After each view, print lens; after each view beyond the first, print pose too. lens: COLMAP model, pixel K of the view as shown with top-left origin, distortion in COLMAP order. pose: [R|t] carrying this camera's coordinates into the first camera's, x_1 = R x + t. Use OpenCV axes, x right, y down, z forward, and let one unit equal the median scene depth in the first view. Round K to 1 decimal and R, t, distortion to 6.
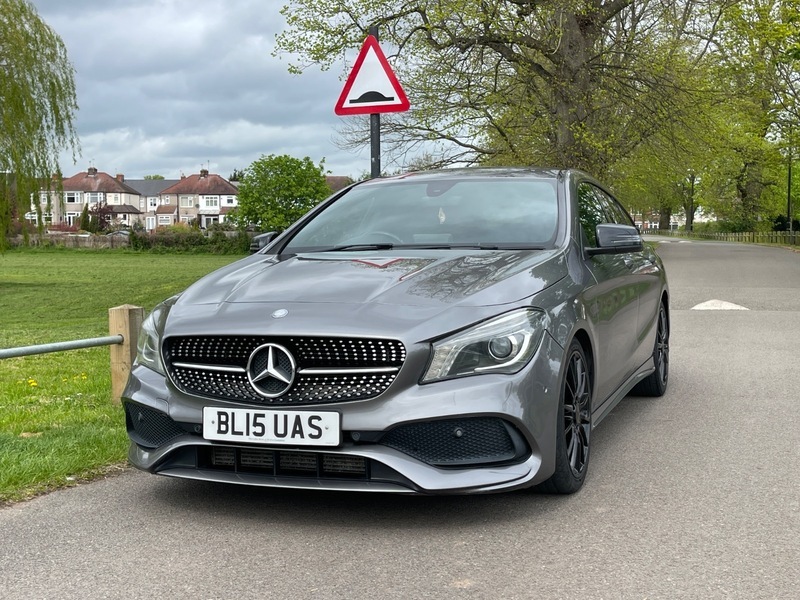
lens RADIAL K [[1061.7, 0, 400.4], [0, 1061.7, 306.0], [0, 0, 1]] dist [0.030354, 0.000000]
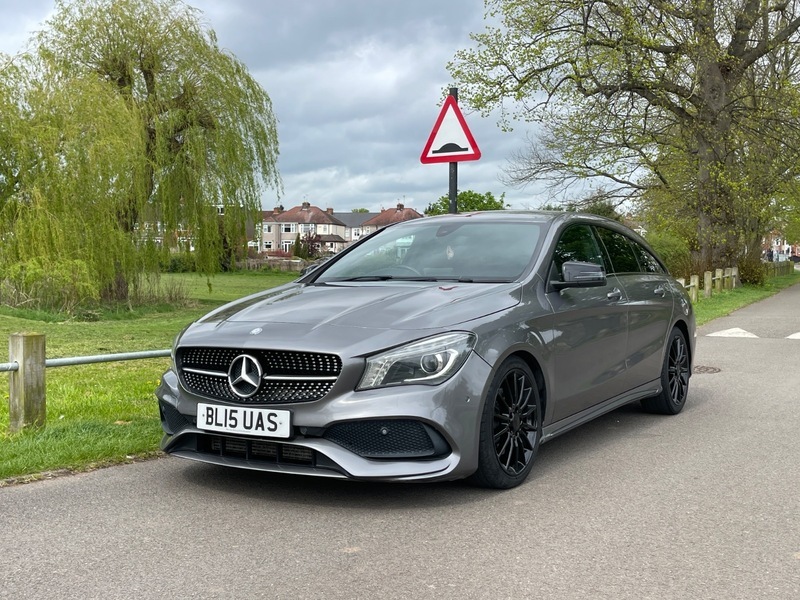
lens RADIAL K [[965.0, 0, 398.2], [0, 965.0, 300.6], [0, 0, 1]] dist [0.030111, 0.000000]
pose [[0.981830, 0.018292, -0.188877, 0.258625], [-0.023339, 0.999427, -0.024528, -0.005069], [0.188320, 0.028491, 0.981694, -0.094873]]
